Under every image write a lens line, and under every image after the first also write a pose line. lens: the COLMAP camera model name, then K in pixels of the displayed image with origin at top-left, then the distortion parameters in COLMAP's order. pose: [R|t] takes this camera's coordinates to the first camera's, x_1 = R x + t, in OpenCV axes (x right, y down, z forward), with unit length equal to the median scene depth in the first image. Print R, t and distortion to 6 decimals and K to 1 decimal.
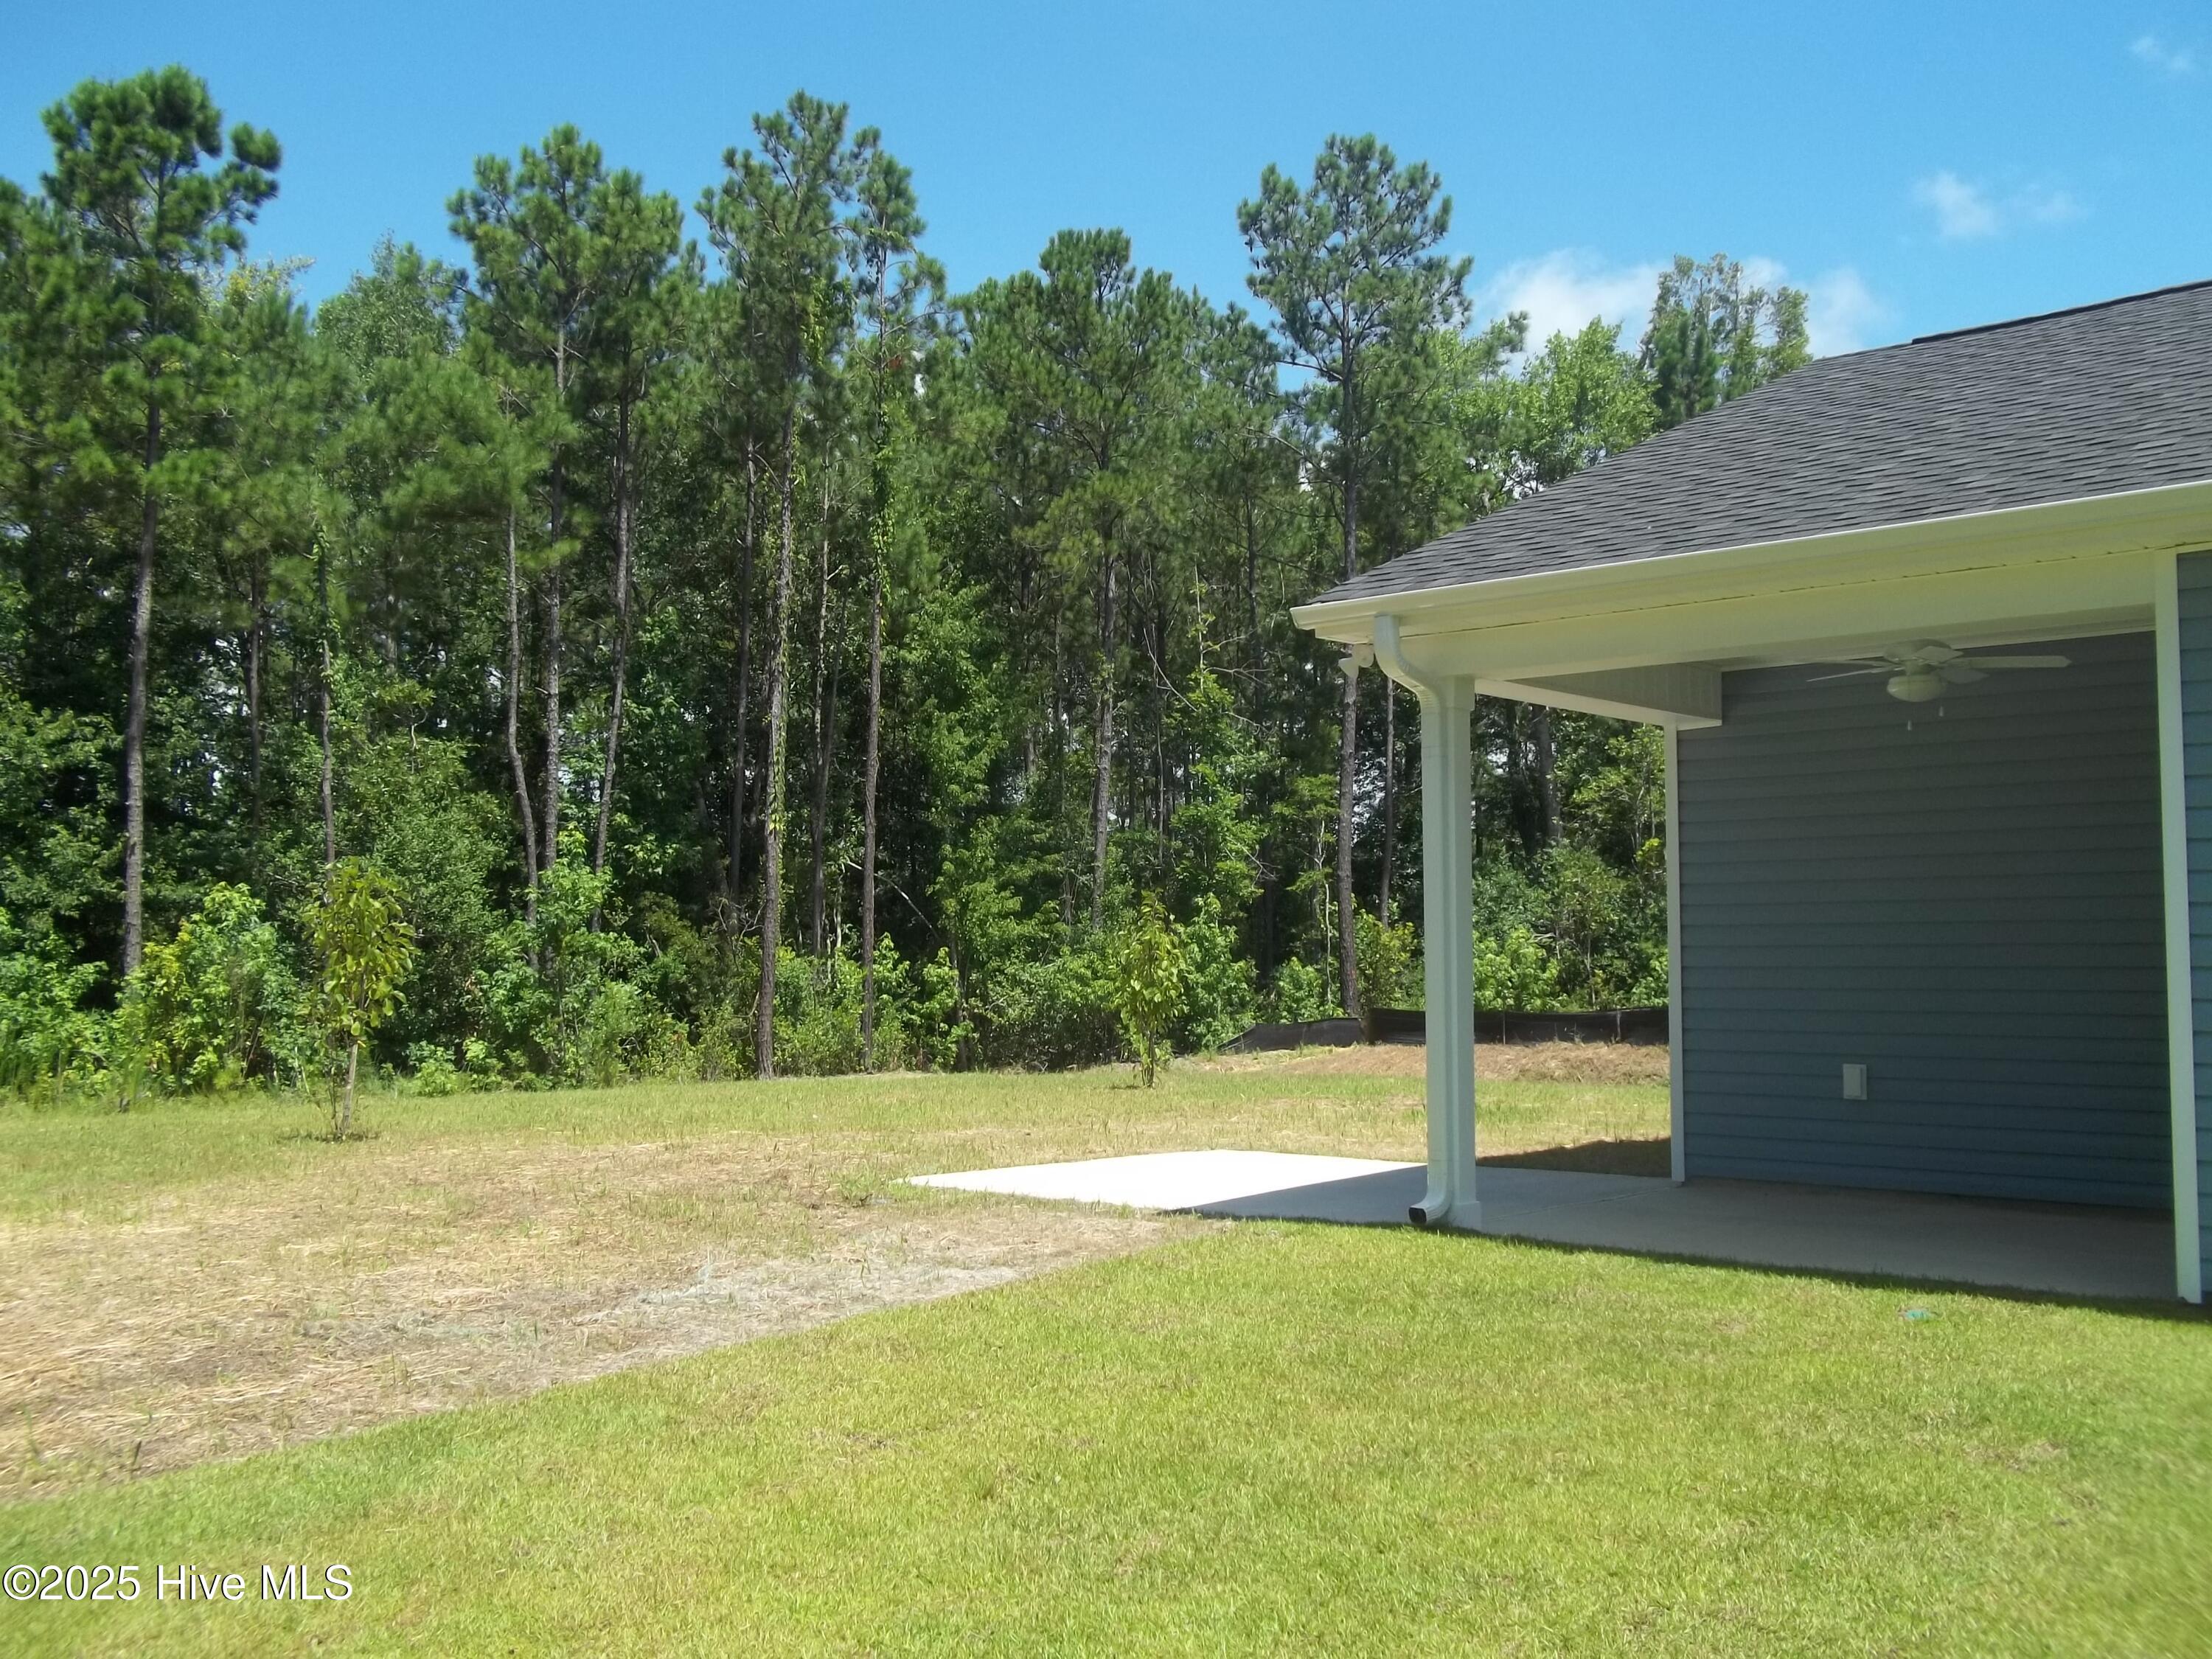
lens RADIAL K [[2130.3, 0, 1117.2], [0, 2130.3, 806.6], [0, 0, 1]] dist [-0.026628, 0.021630]
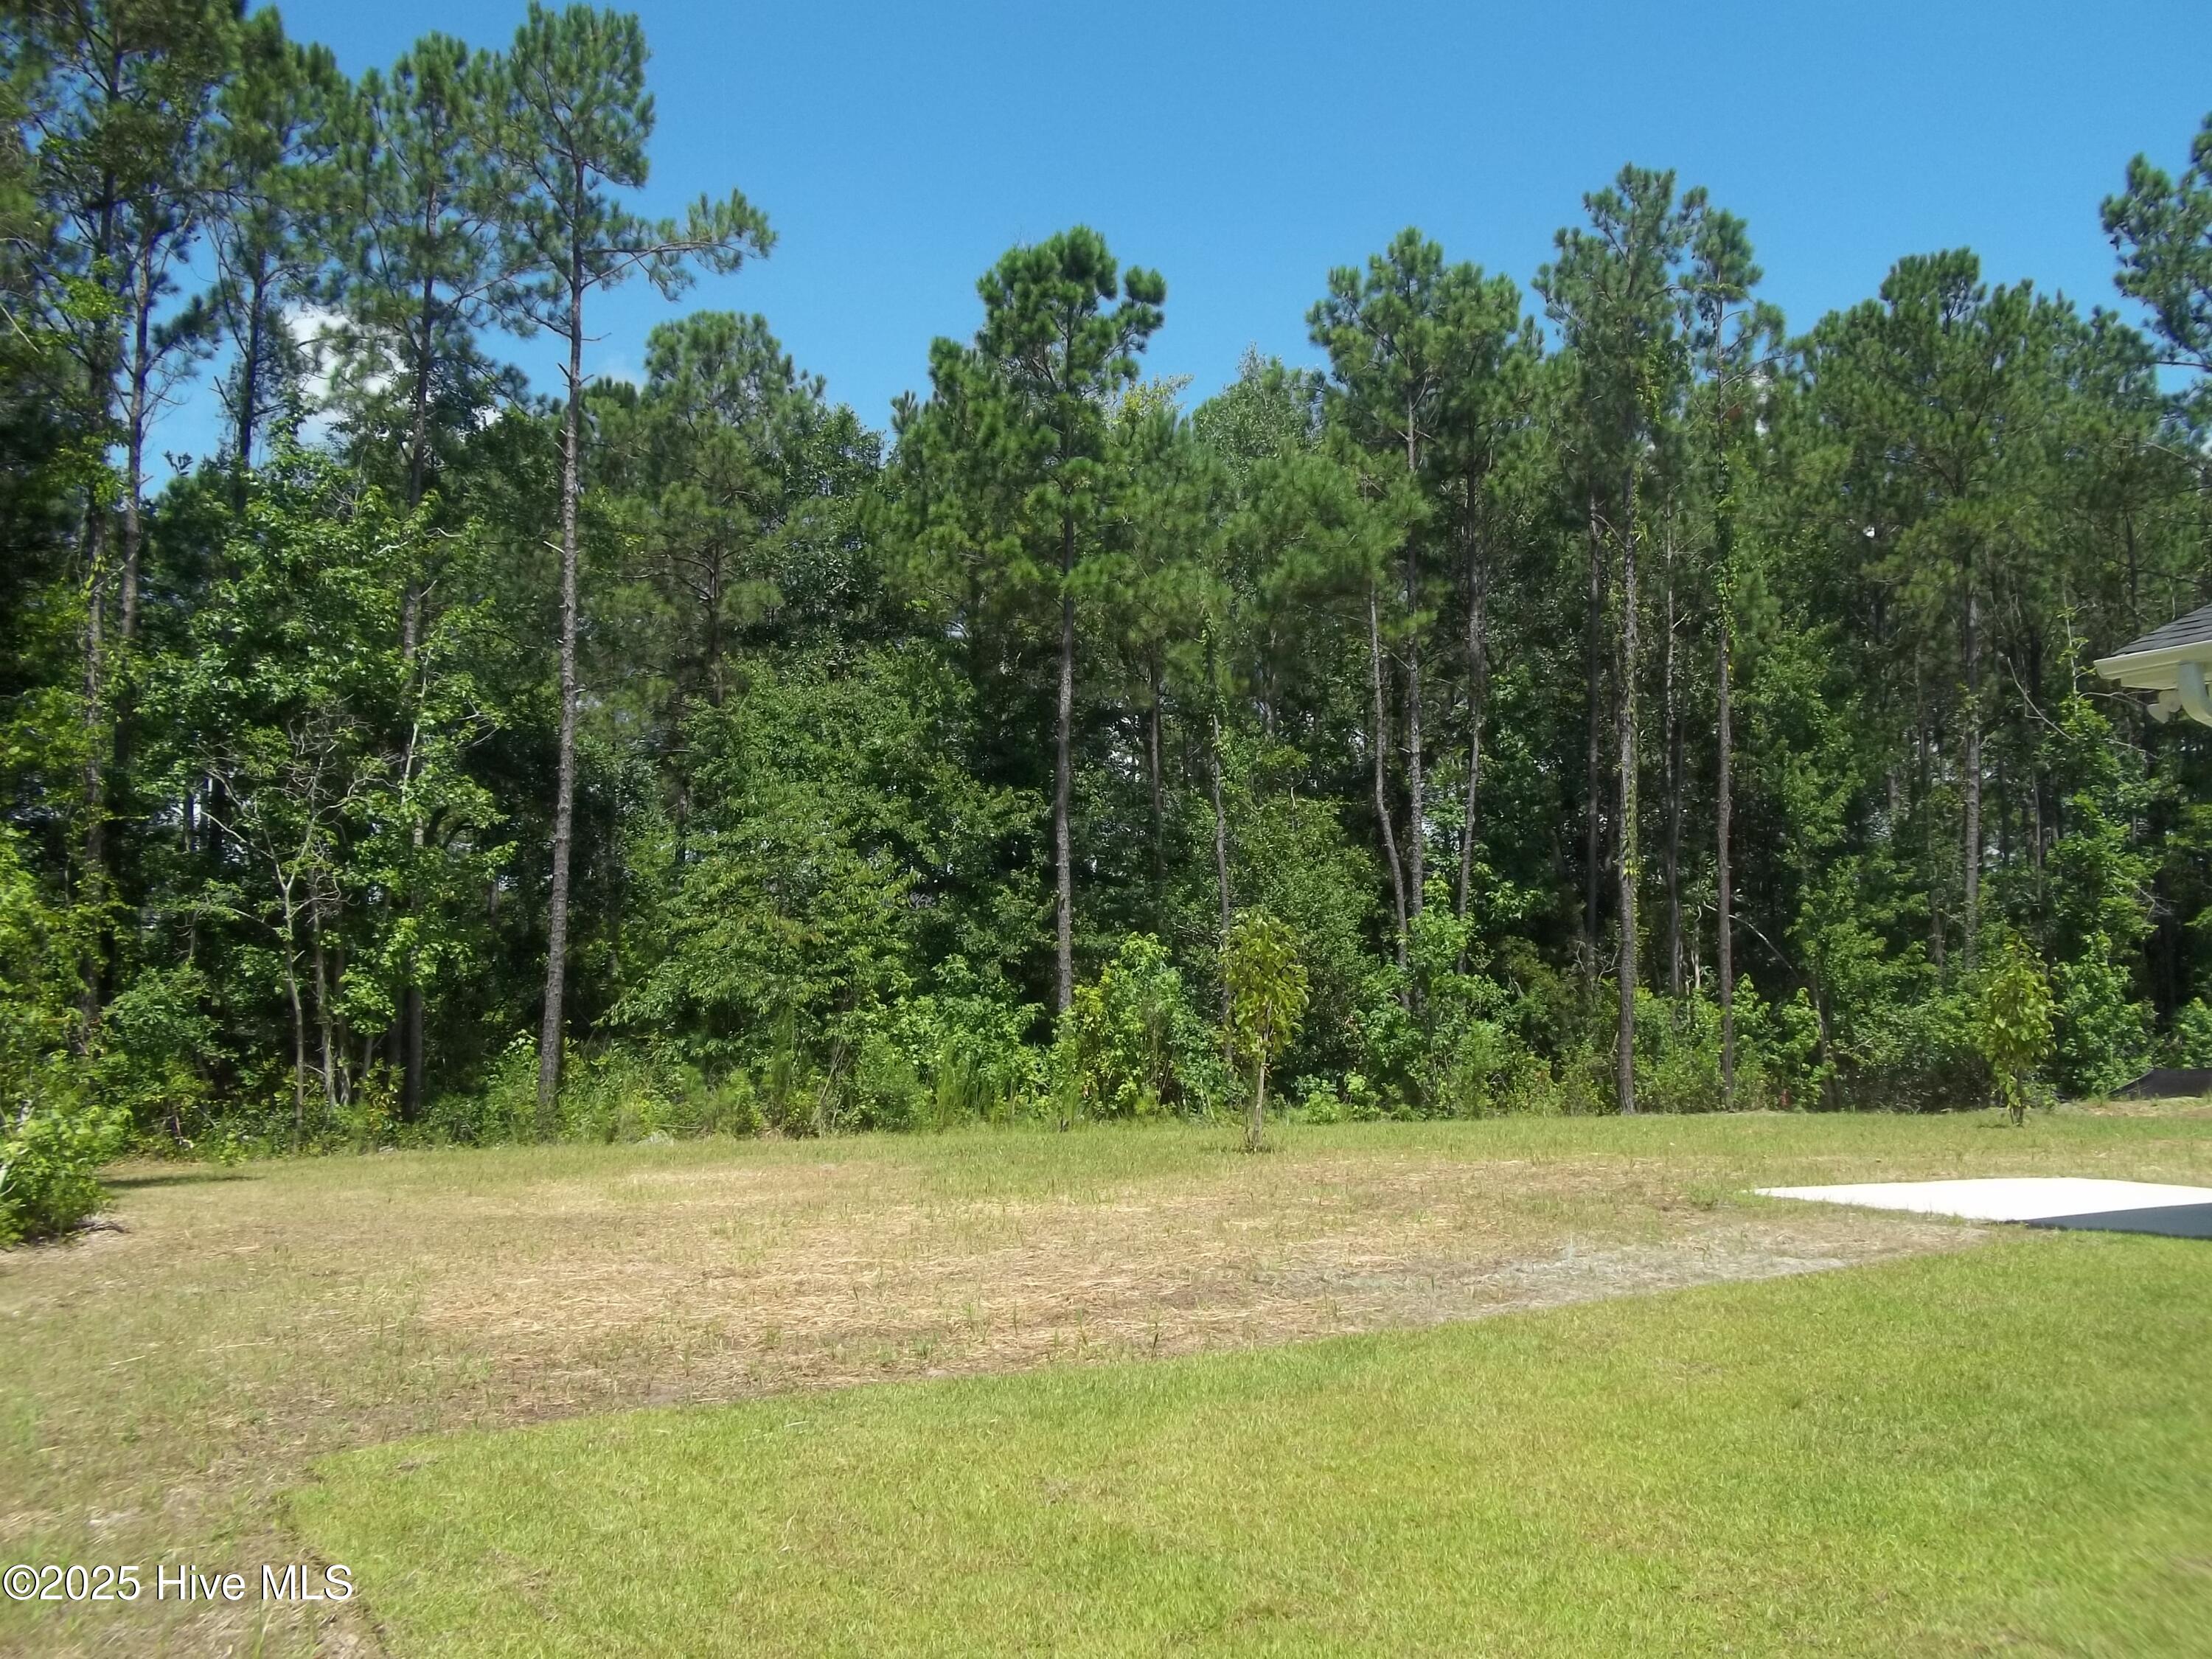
lens RADIAL K [[2130.3, 0, 1117.2], [0, 2130.3, 806.6], [0, 0, 1]] dist [-0.026628, 0.021630]
pose [[0.921757, -0.035496, -0.386141, 0.010808], [0.027245, 0.999269, -0.026821, -0.001092], [0.386810, 0.014202, 0.922050, -0.051576]]
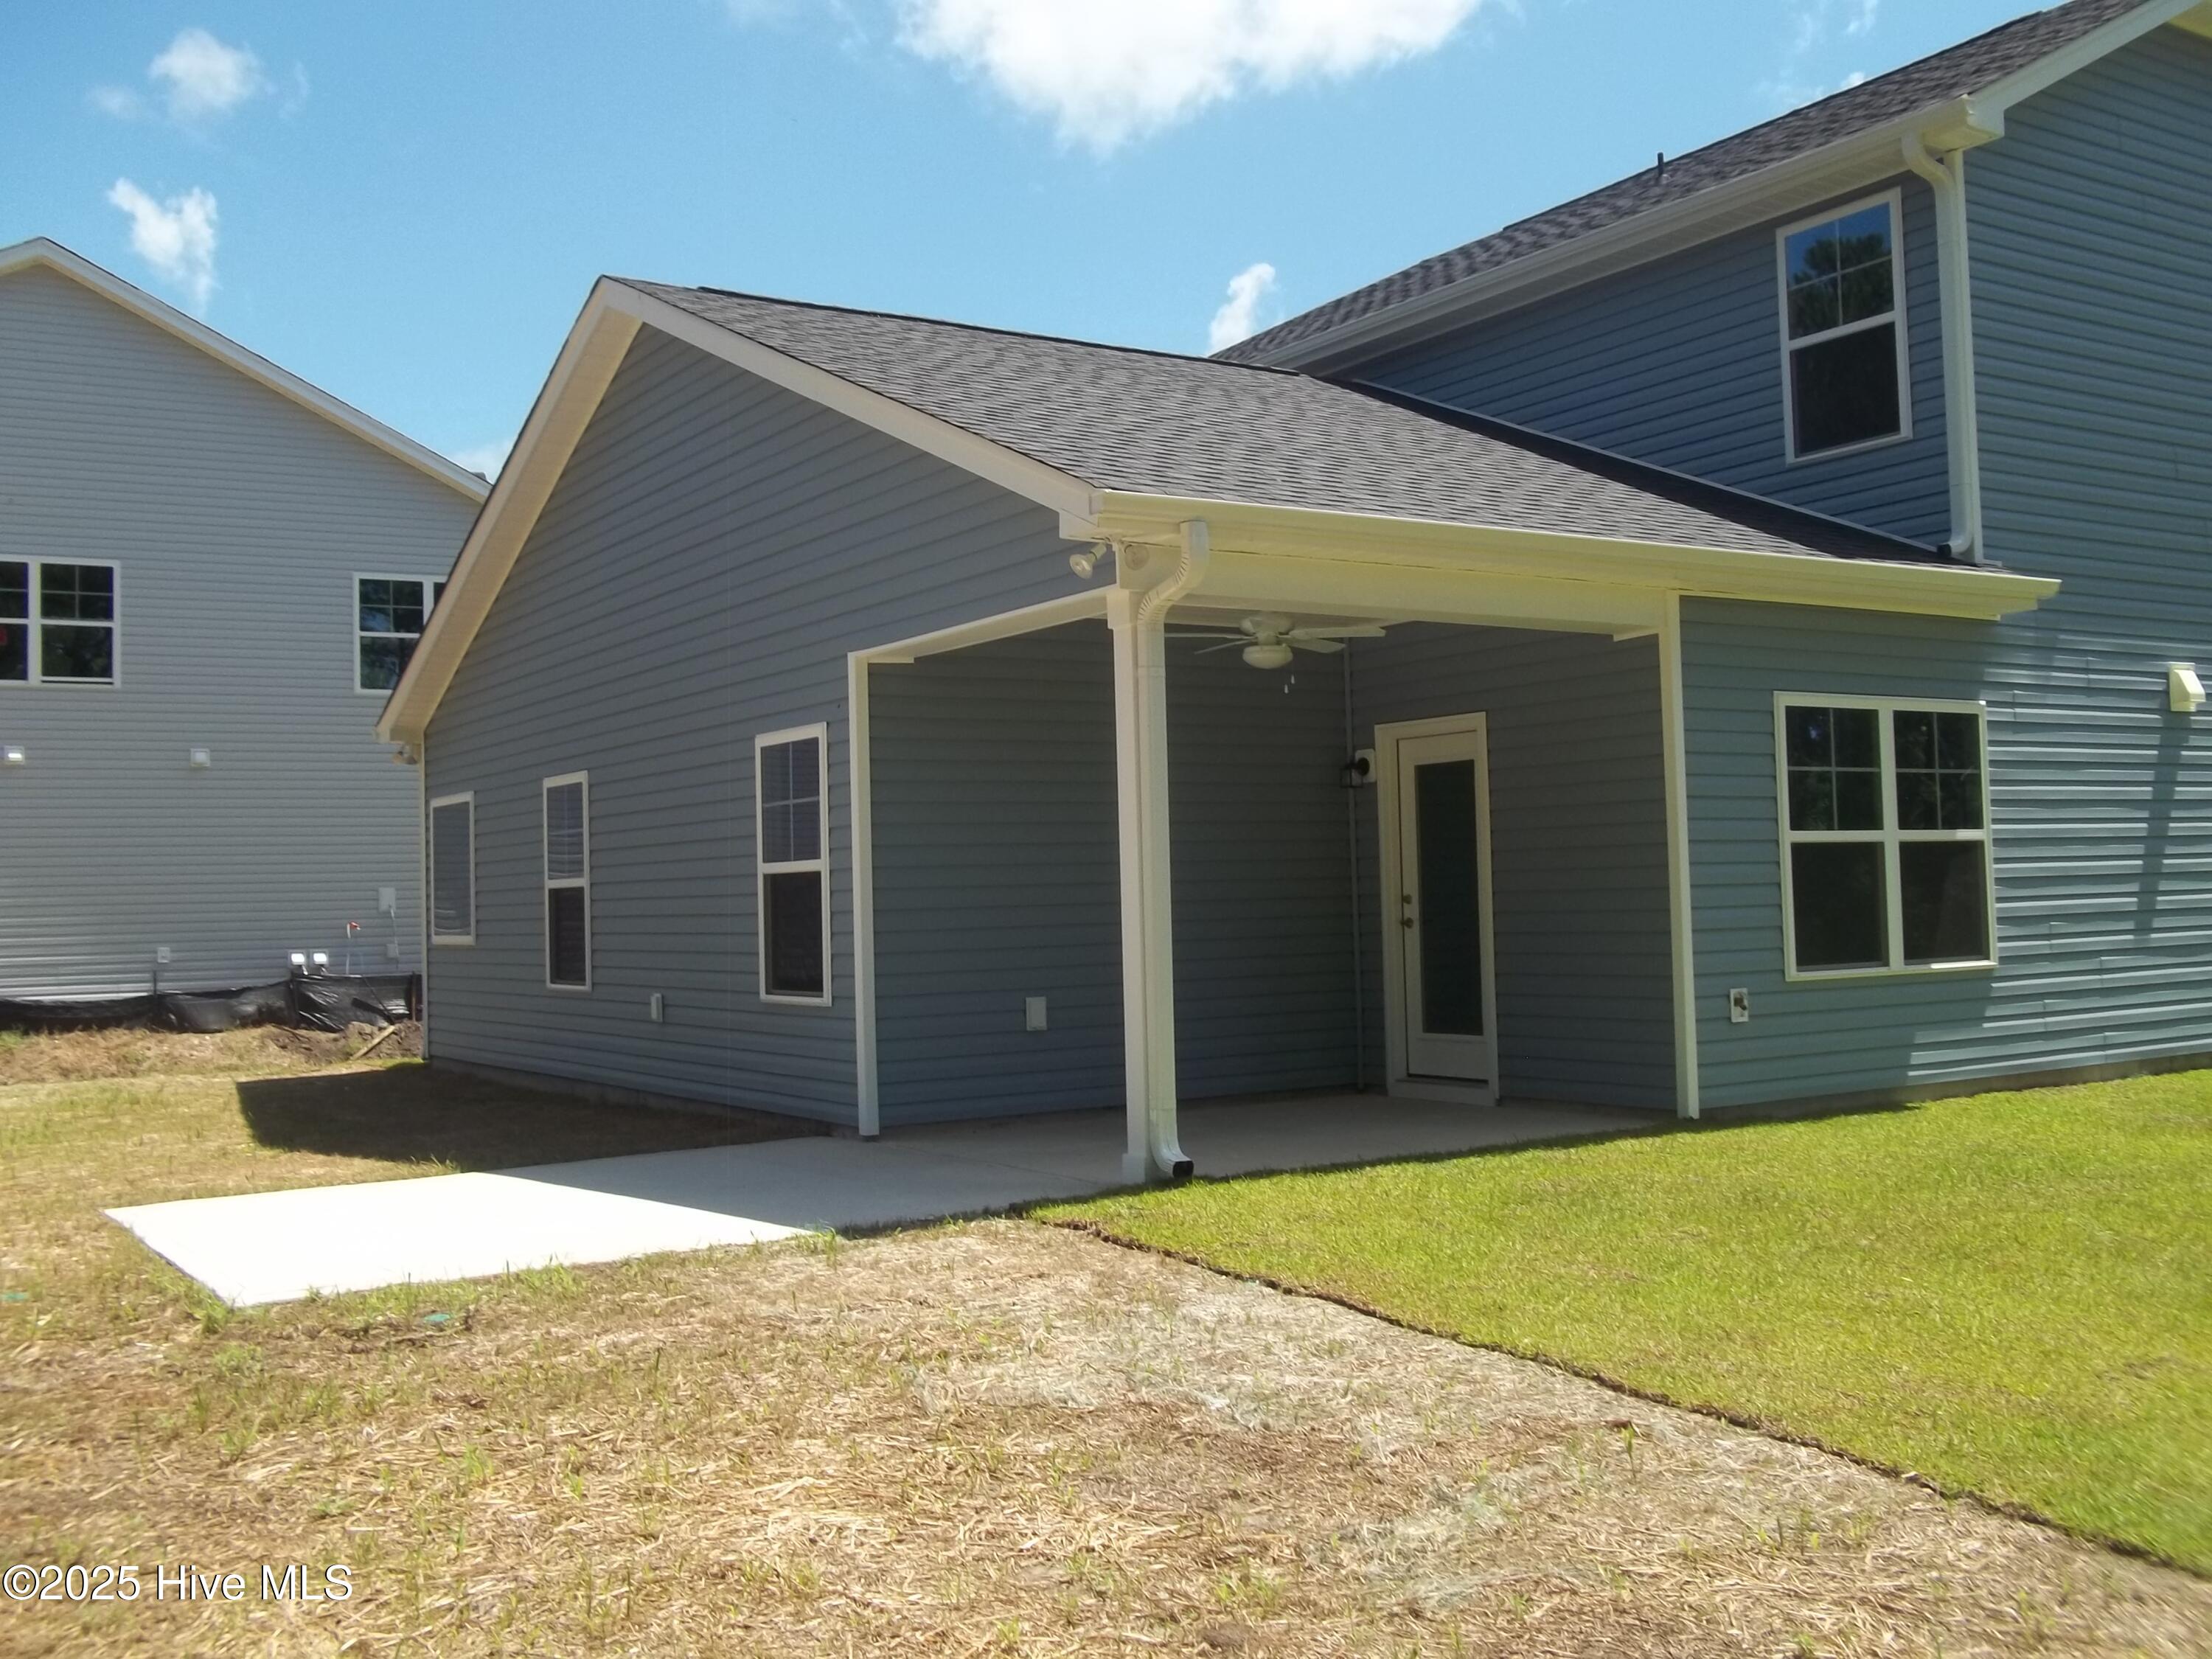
lens RADIAL K [[2130.3, 0, 1117.2], [0, 2130.3, 806.6], [0, 0, 1]] dist [-0.026628, 0.021630]
pose [[0.255603, 0.029914, 0.966319, -0.219862], [-0.040238, 0.998984, -0.020281, 0.015061], [-0.965944, -0.033699, 0.256547, 0.225502]]
